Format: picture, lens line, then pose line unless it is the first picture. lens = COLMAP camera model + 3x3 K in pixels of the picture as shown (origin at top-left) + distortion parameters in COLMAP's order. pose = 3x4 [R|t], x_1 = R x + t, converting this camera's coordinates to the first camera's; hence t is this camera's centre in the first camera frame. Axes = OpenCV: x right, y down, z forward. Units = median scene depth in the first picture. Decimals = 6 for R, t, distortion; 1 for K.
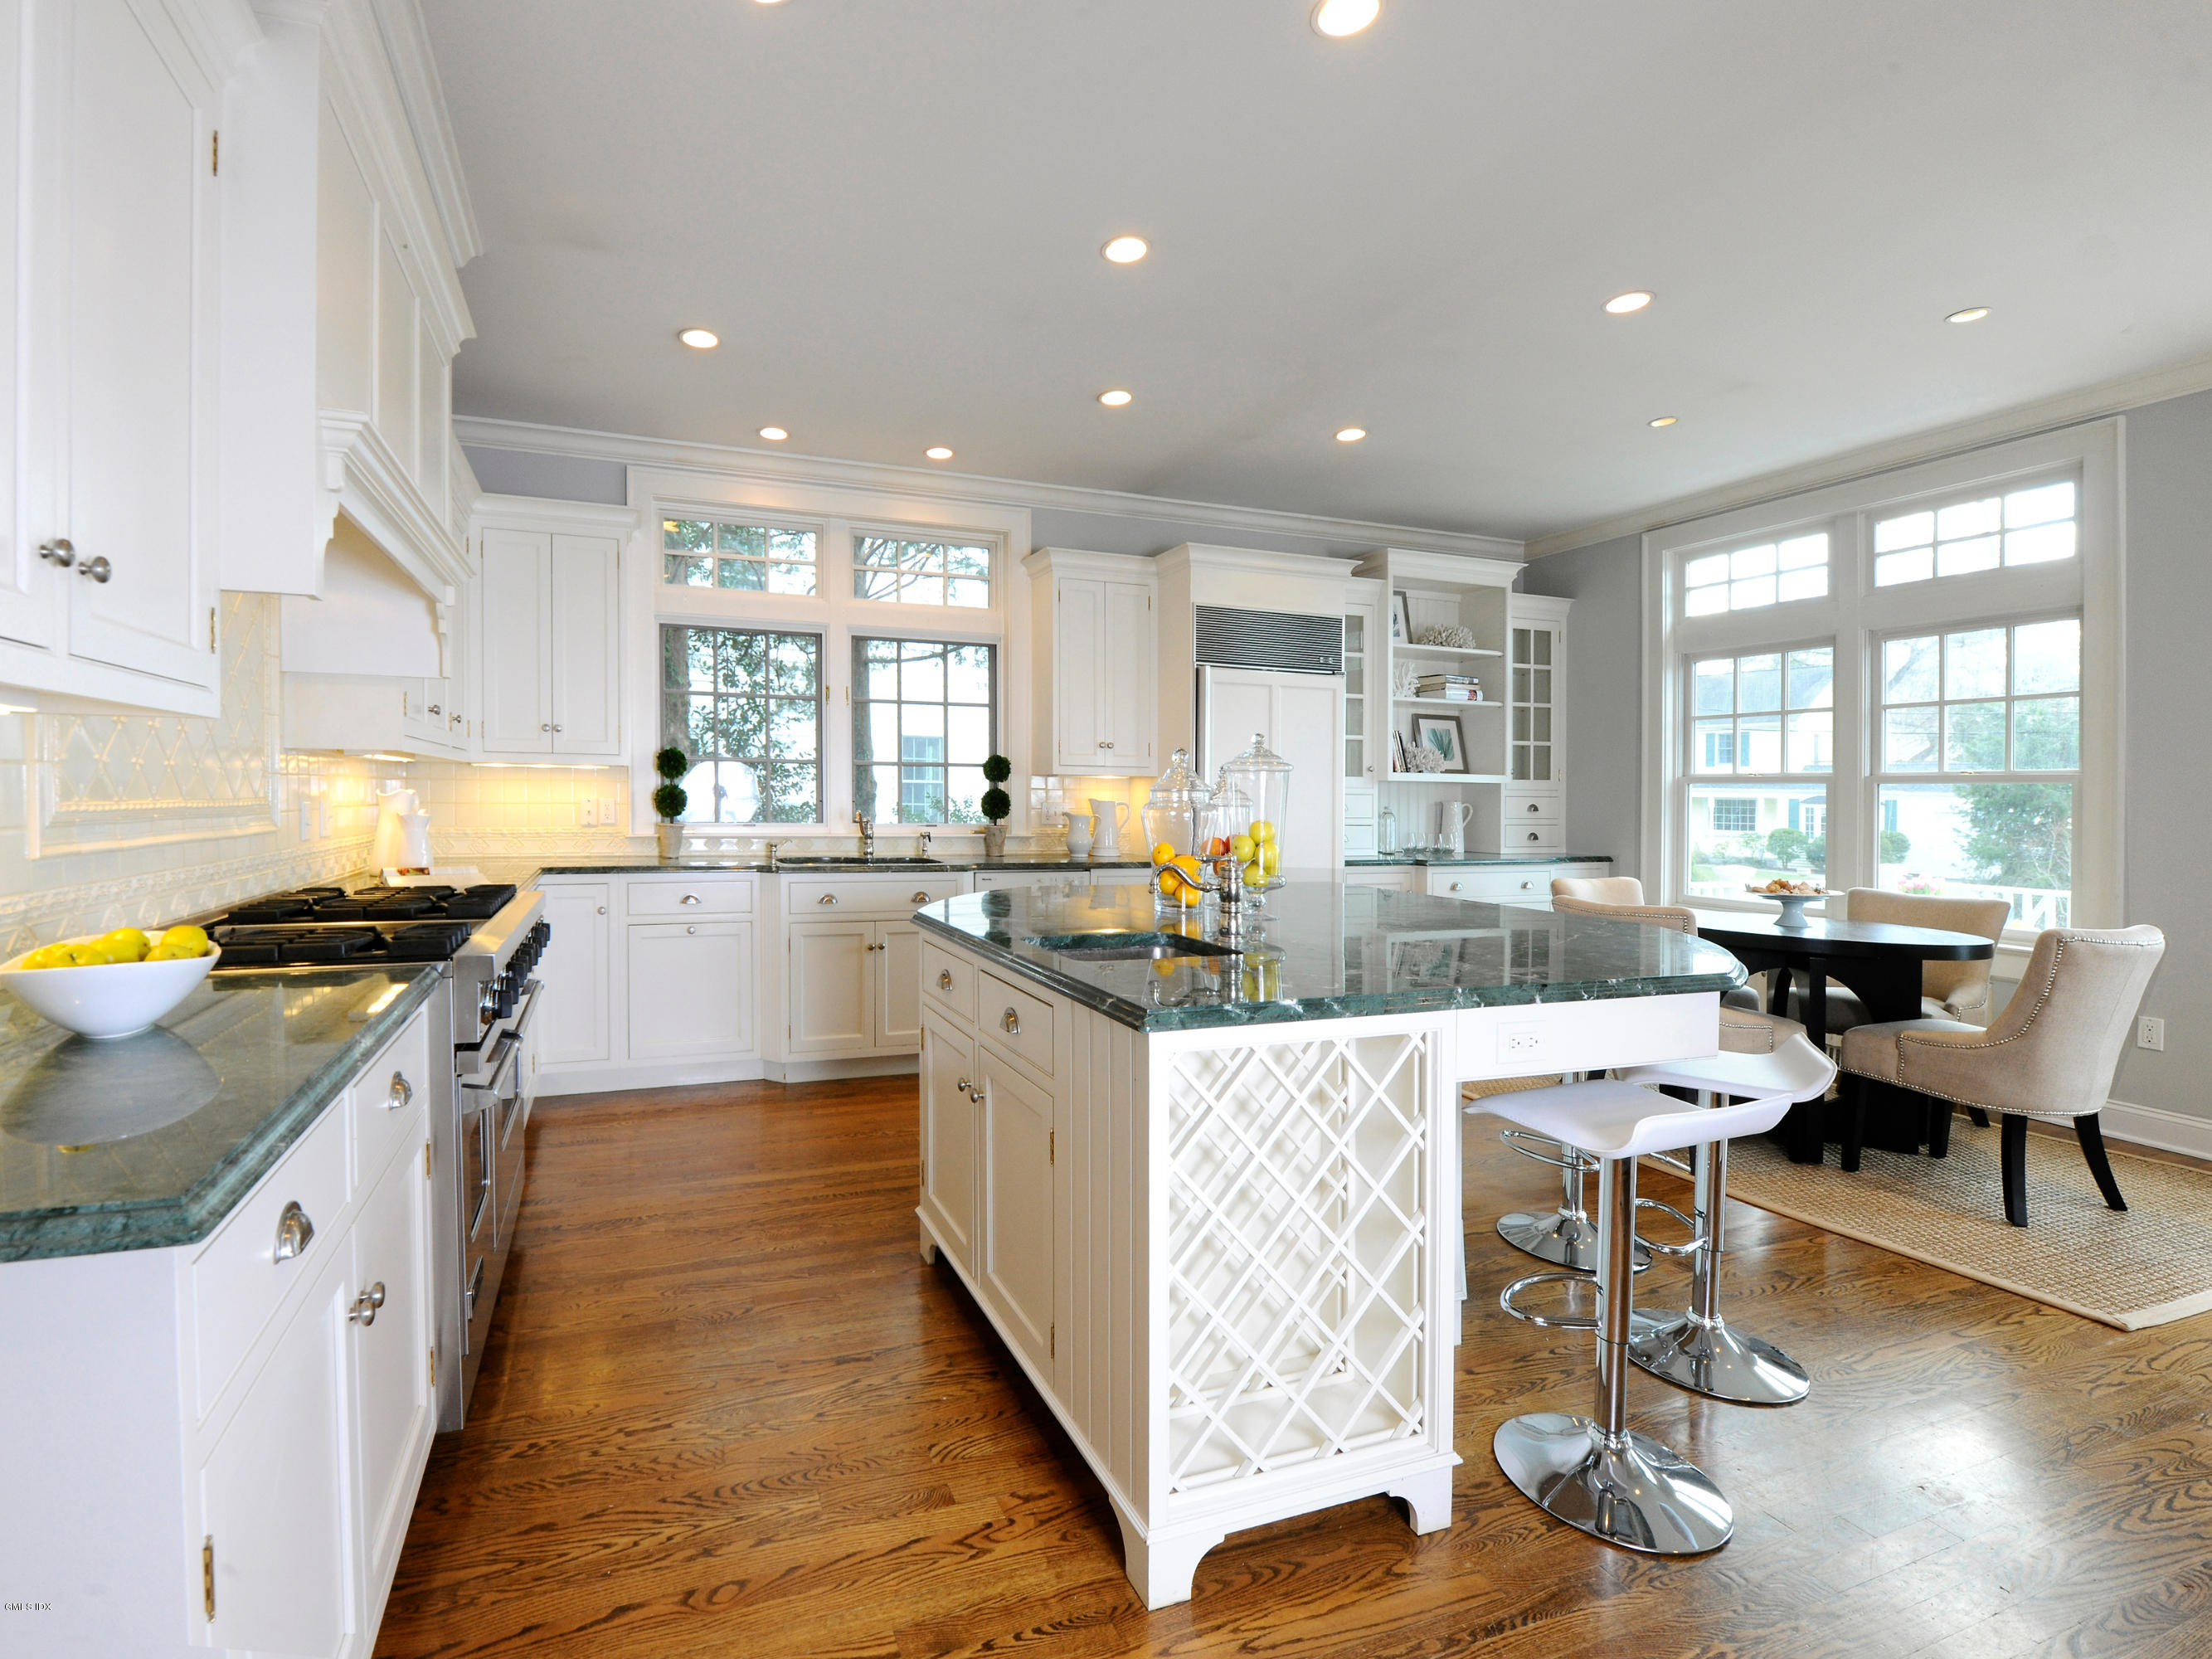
lens RADIAL K [[1139.5, 0, 1100.2], [0, 1139.5, 804.6], [0, 0, 1]] dist [-0.001255, -0.000389]
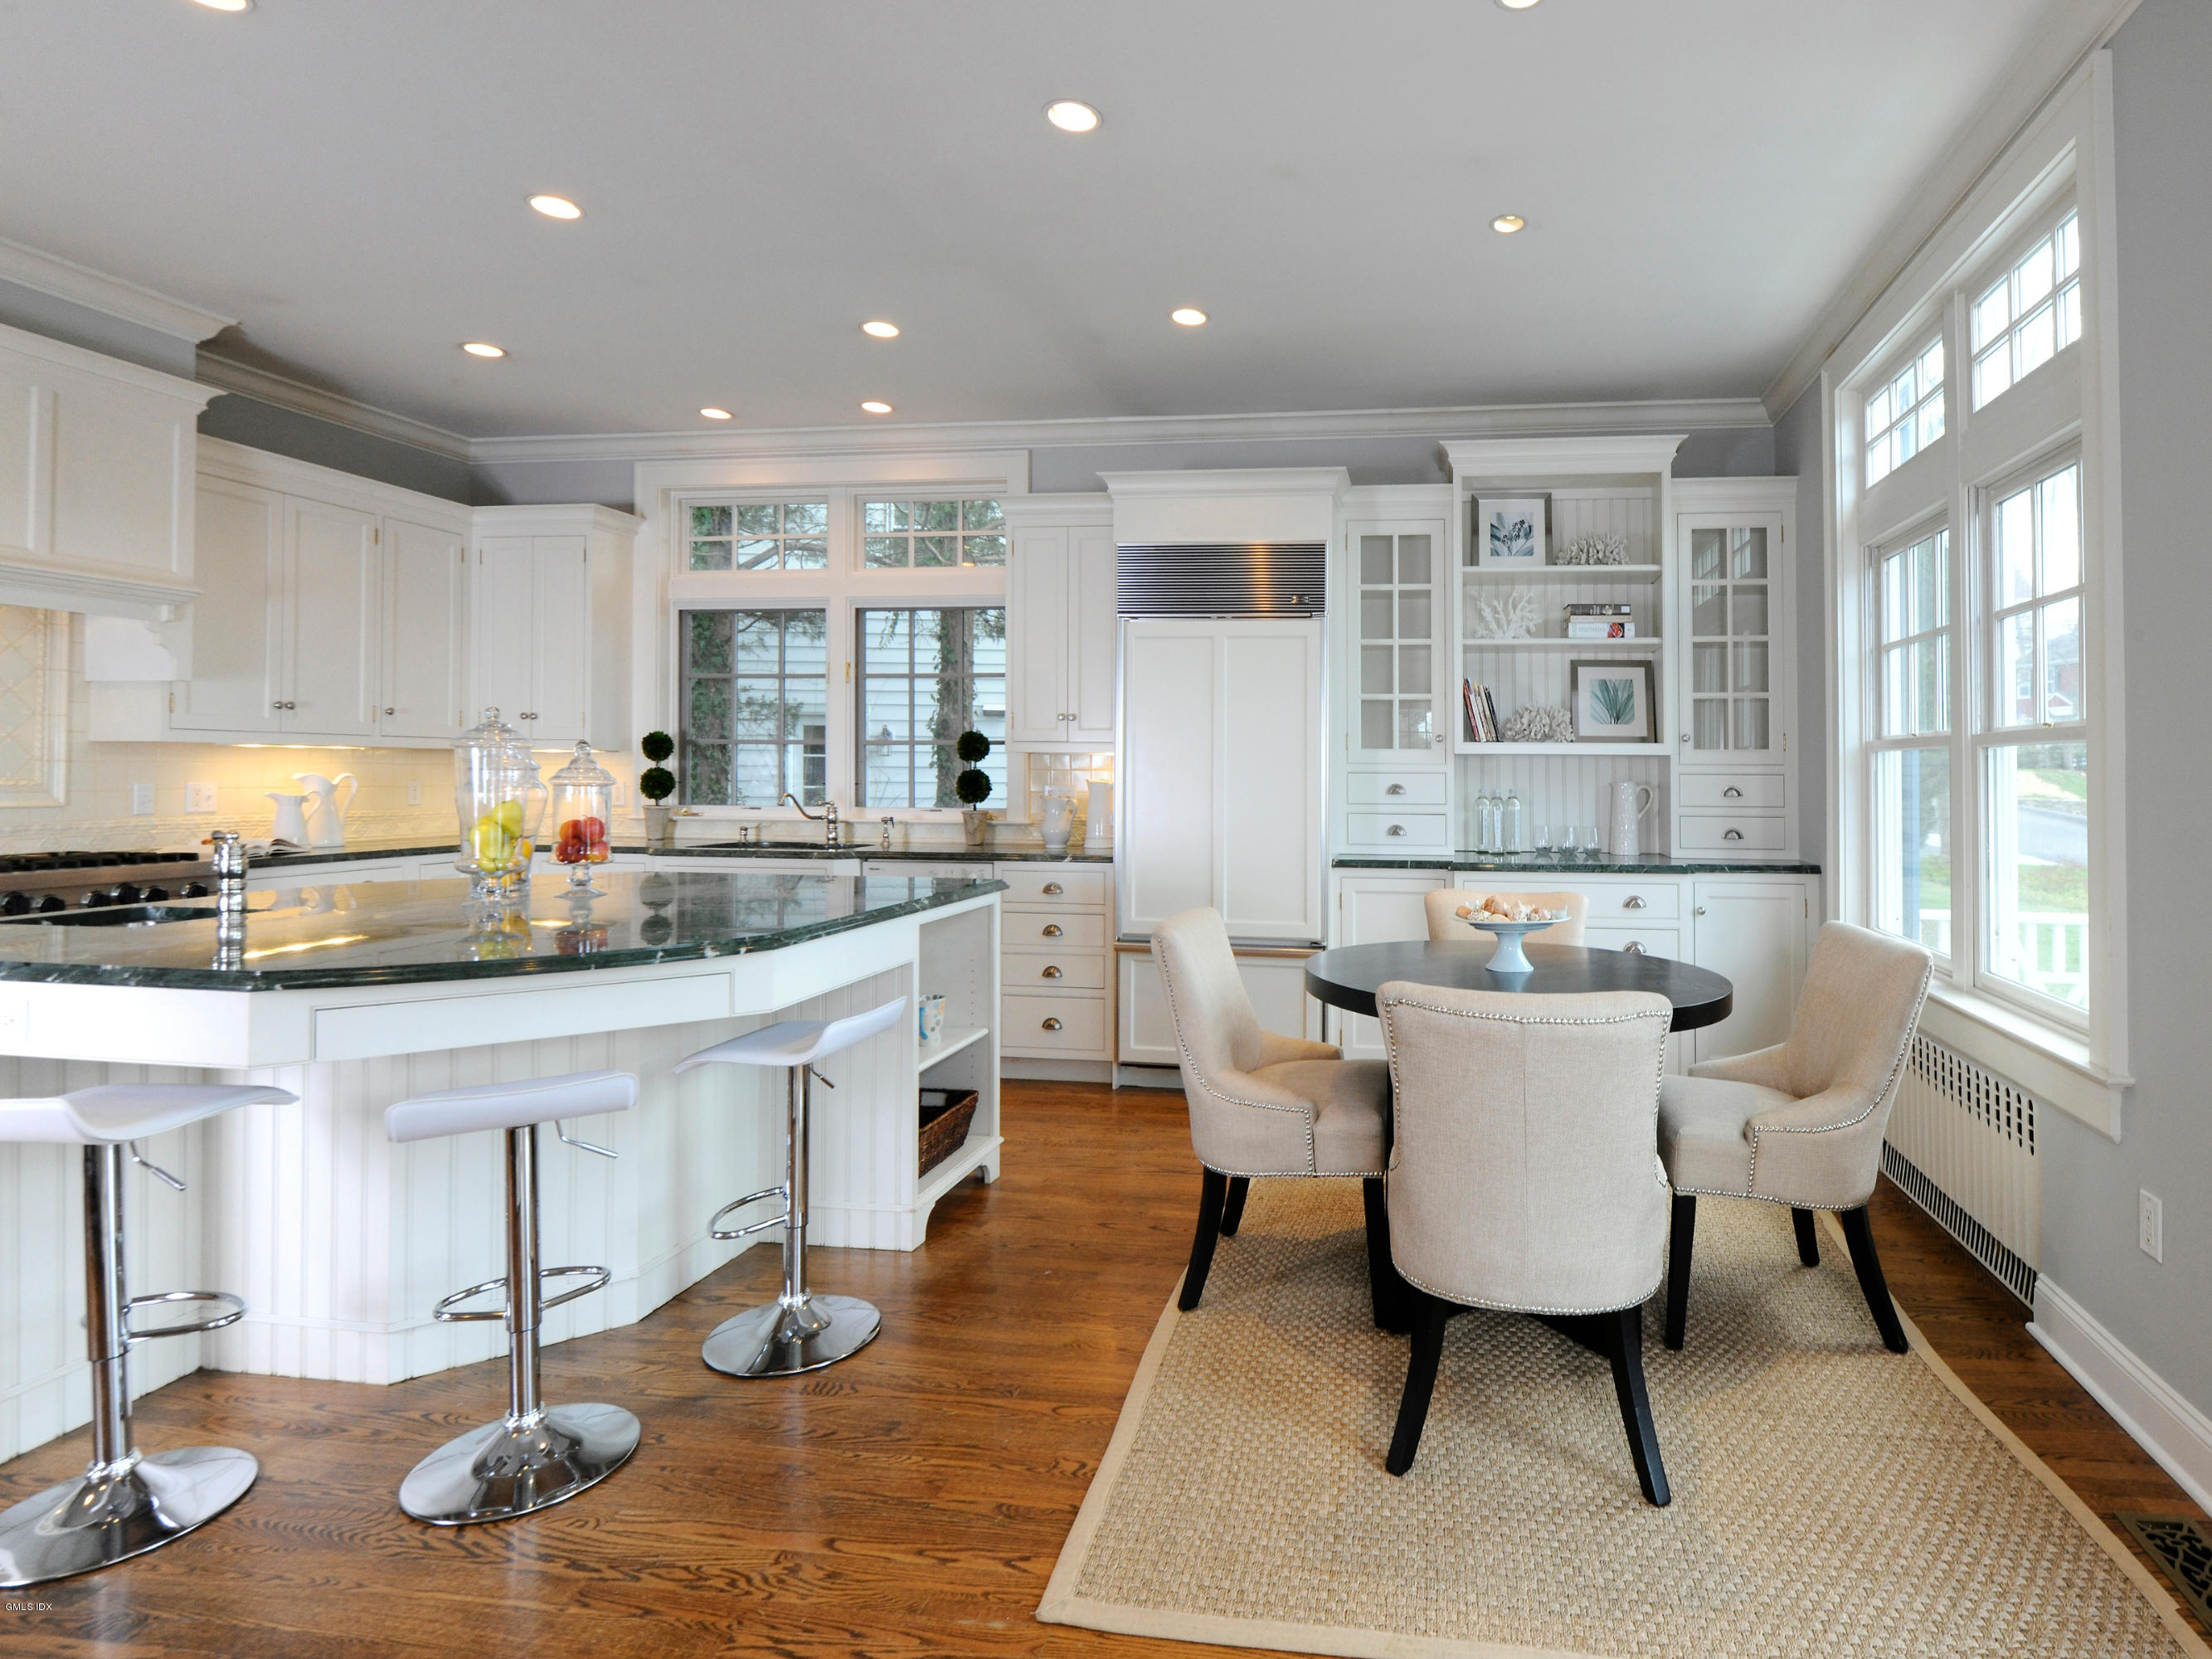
lens RADIAL K [[1377.3, 0, 1254.0], [0, 1377.3, 733.0], [0, 0, 1]] dist [-0.004796, -0.002345]
pose [[0.864886, -0.021162, -0.501523, 0.576553], [-0.000307, 0.999089, -0.042686, 0.003498], [0.501969, 0.037072, 0.864091, 0.165177]]
